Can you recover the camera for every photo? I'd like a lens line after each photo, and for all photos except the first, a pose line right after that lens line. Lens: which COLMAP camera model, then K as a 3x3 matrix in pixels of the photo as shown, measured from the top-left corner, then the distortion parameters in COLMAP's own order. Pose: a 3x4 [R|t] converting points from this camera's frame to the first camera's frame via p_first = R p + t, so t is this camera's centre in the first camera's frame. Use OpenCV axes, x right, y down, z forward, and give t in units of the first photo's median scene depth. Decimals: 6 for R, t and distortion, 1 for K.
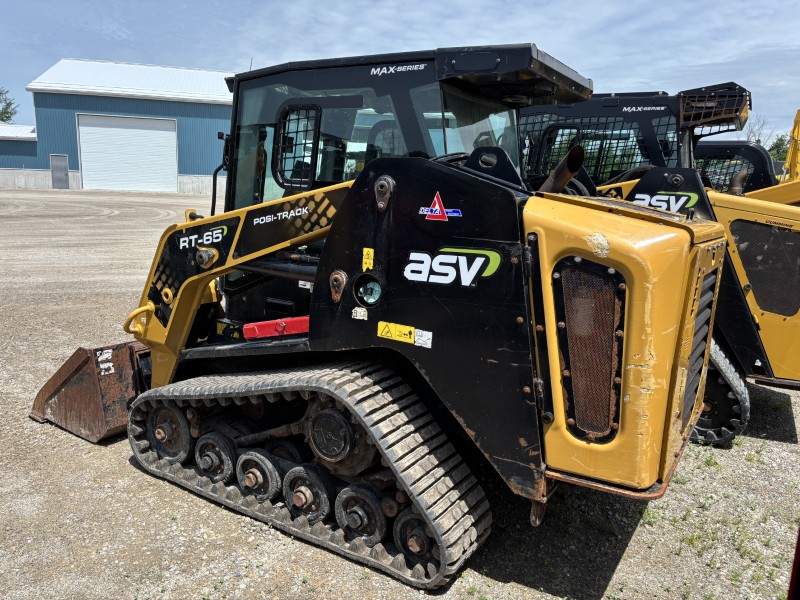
lens RADIAL K [[616.0, 0, 399.8], [0, 616.0, 303.4], [0, 0, 1]] dist [0.043472, -0.044652]
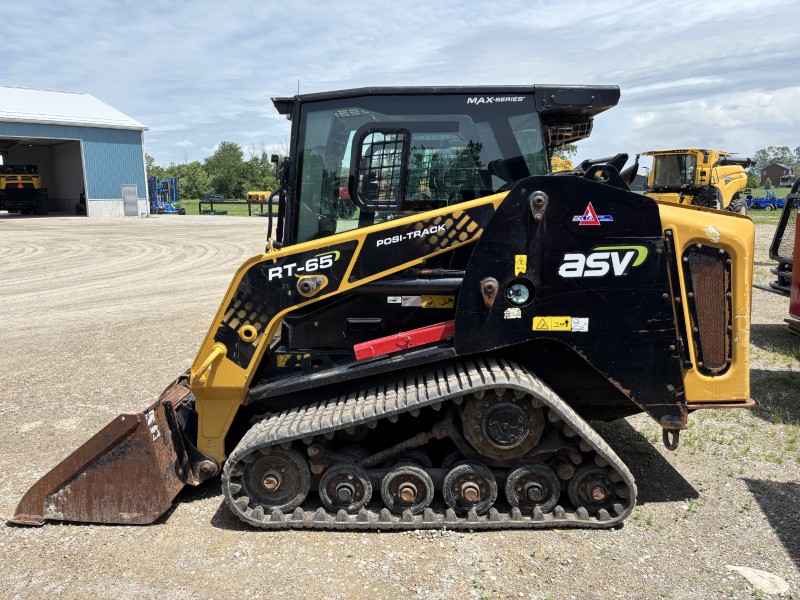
lens RADIAL K [[616.0, 0, 396.7], [0, 616.0, 299.6], [0, 0, 1]] dist [0.043472, -0.044652]
pose [[0.853388, -0.132741, 0.504091, -0.775299], [0.142892, 0.989562, 0.018673, -0.057465], [-0.501308, 0.056095, 0.863448, 0.117678]]
